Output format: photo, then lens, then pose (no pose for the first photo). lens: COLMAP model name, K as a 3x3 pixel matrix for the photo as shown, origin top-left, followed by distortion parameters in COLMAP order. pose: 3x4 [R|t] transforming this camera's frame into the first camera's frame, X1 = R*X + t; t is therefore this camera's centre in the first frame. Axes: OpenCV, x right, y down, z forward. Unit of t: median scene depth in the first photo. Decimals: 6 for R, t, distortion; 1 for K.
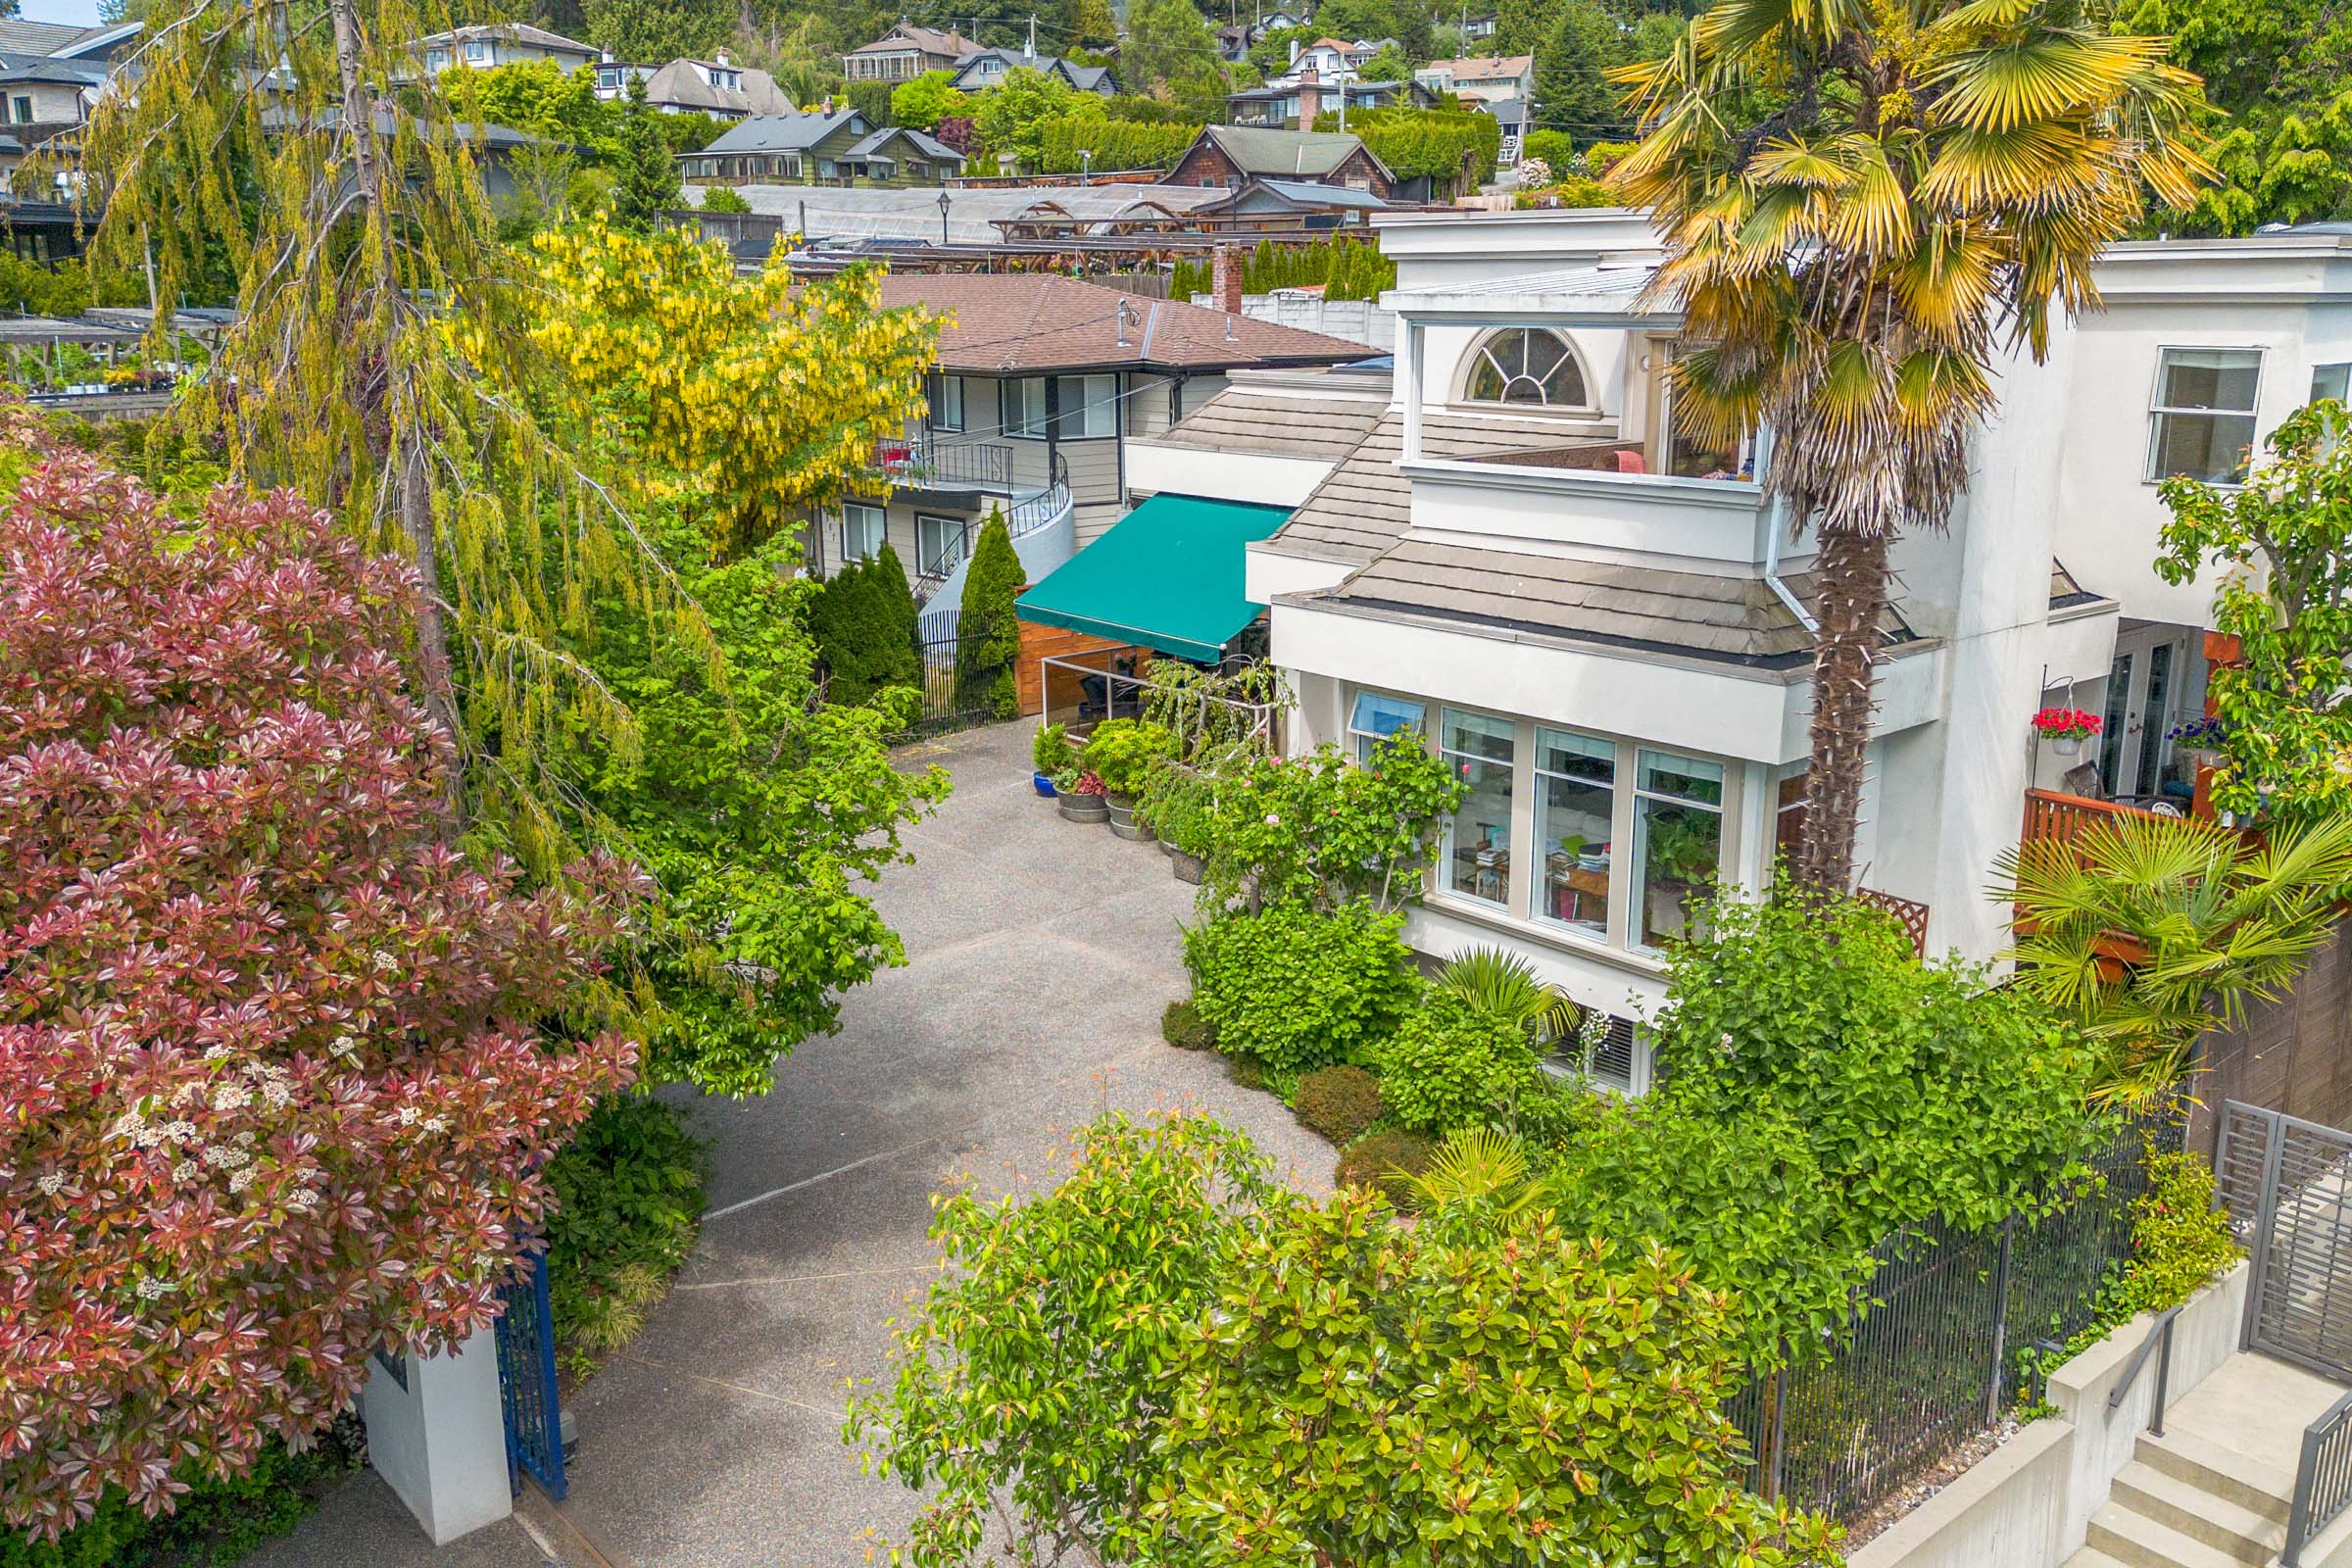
lens RADIAL K [[1961.4, 0, 1147.1], [0, 1961.4, 763.9], [0, 0, 1]] dist [0.017948, -0.013517]
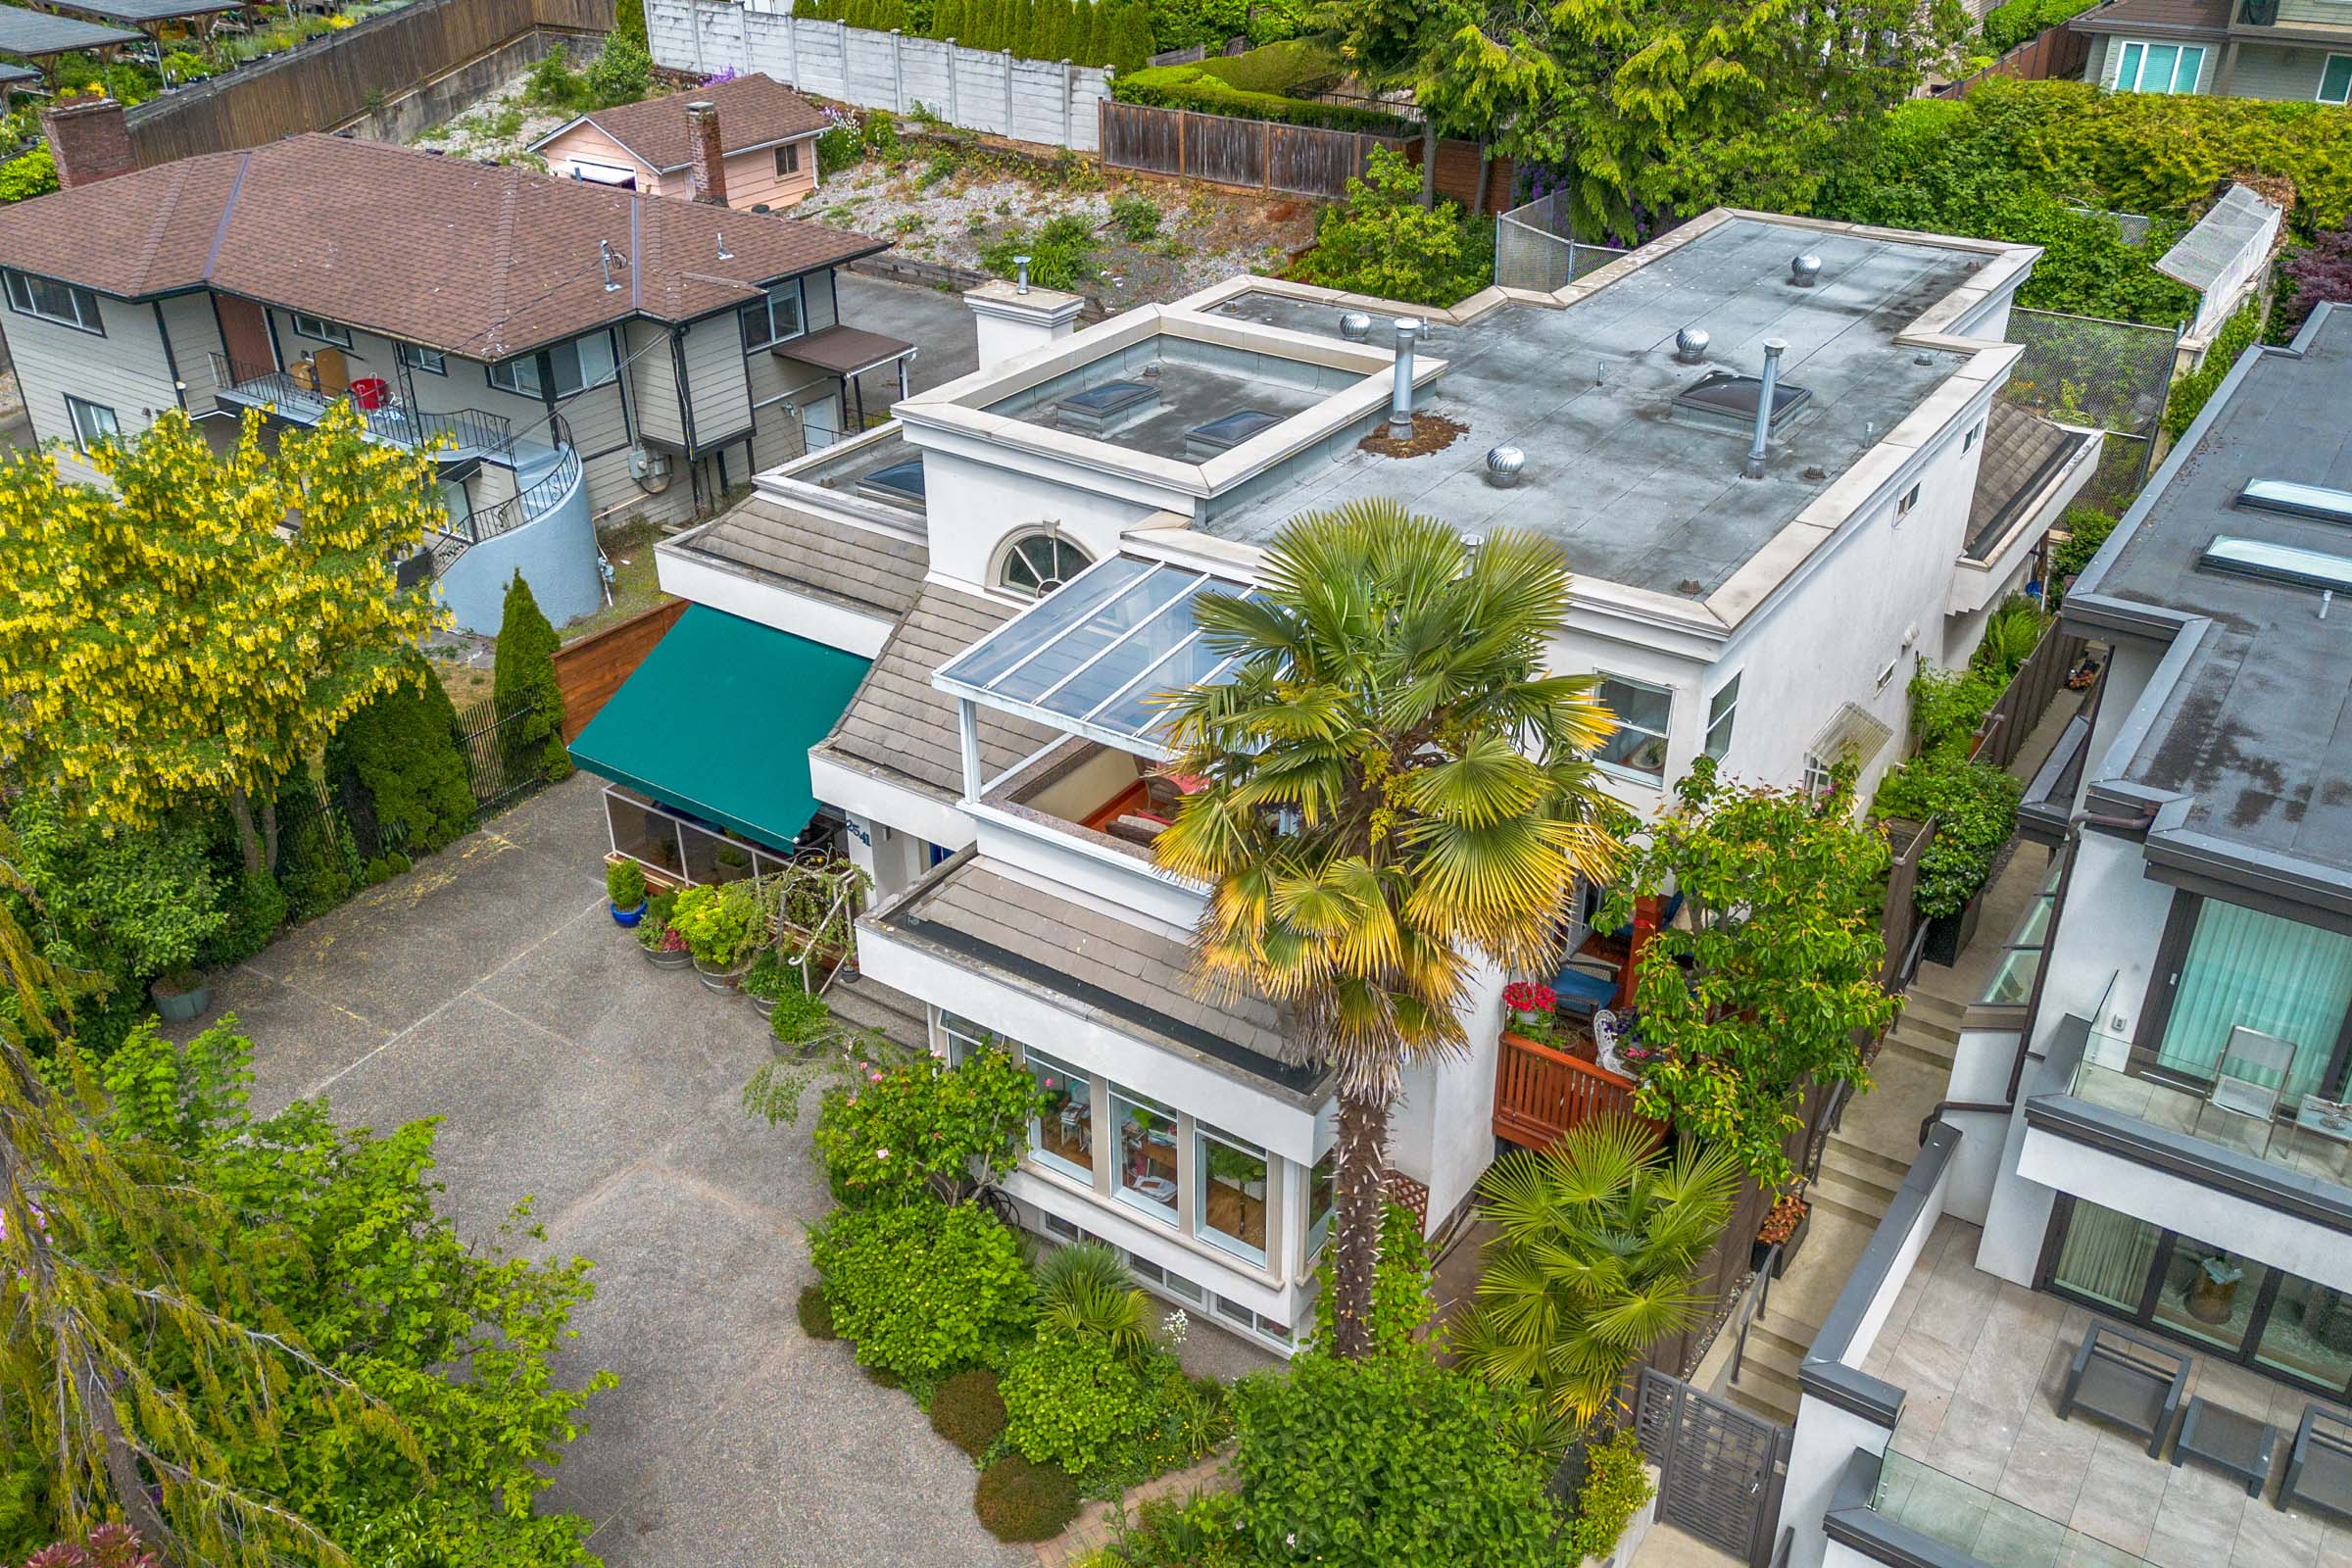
lens RADIAL K [[1971.7, 0, 1178.8], [0, 1971.7, 773.5], [0, 0, 1]] dist [0.036304, 0.000610]
pose [[0.962842, -0.128492, 0.237539, -0.012933], [0.062328, 0.961544, 0.267486, -0.475075], [-0.262774, -0.242741, 0.933824, -0.047716]]
